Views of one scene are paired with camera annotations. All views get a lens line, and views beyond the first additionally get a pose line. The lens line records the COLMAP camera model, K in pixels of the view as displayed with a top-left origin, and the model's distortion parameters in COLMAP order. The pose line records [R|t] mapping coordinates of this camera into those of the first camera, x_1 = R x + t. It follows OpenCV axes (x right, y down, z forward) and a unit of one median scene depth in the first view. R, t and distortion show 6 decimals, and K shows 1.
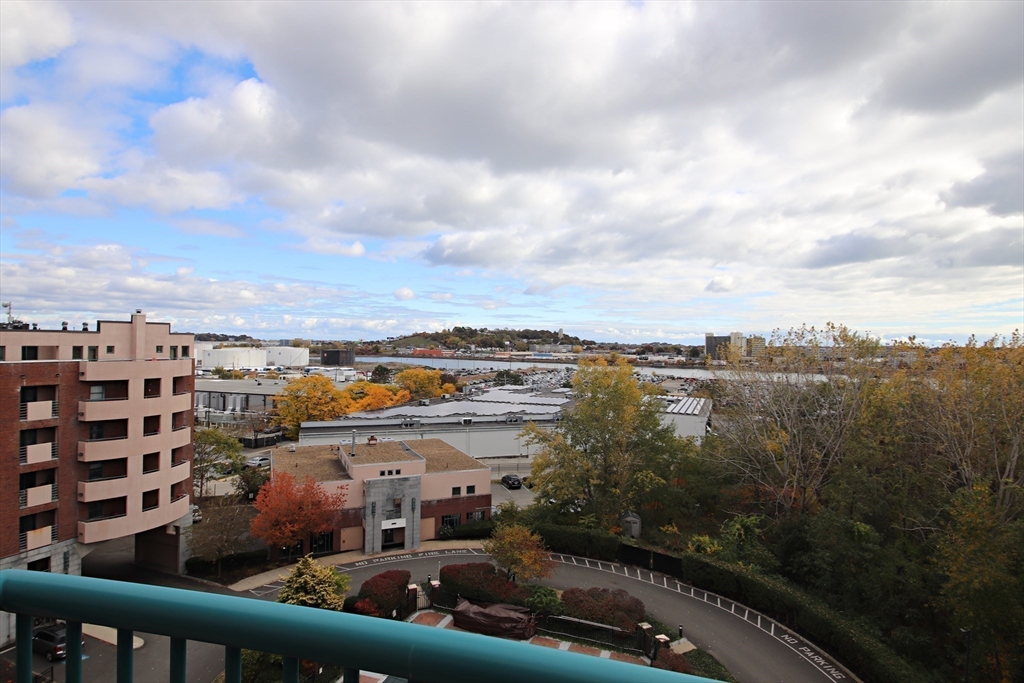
lens RADIAL K [[551.6, 0, 512.0], [0, 551.6, 341.5], [0, 0, 1]] dist [0.001077, -0.019669]
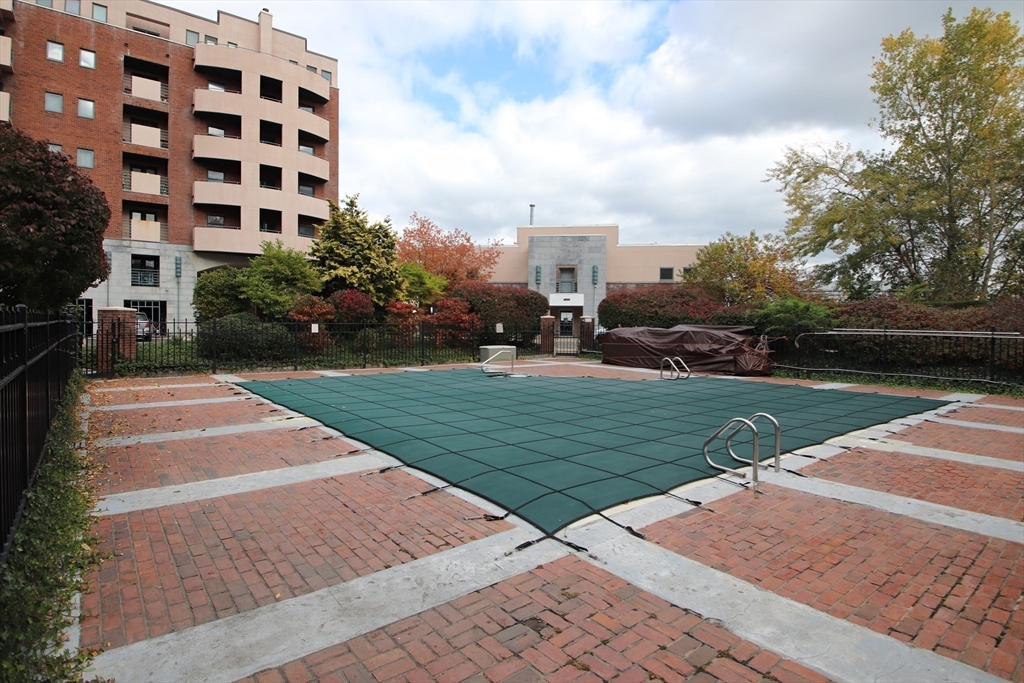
lens RADIAL K [[506.7, 0, 512.0], [0, 506.7, 341.5], [0, 0, 1]] dist [0.015905, -0.000012]
pose [[0.862225, 0.002064, -0.506520, 0.050156], [0.005112, 0.999905, 0.012776, 0.345237], [0.506499, -0.013606, 0.862133, 0.371720]]
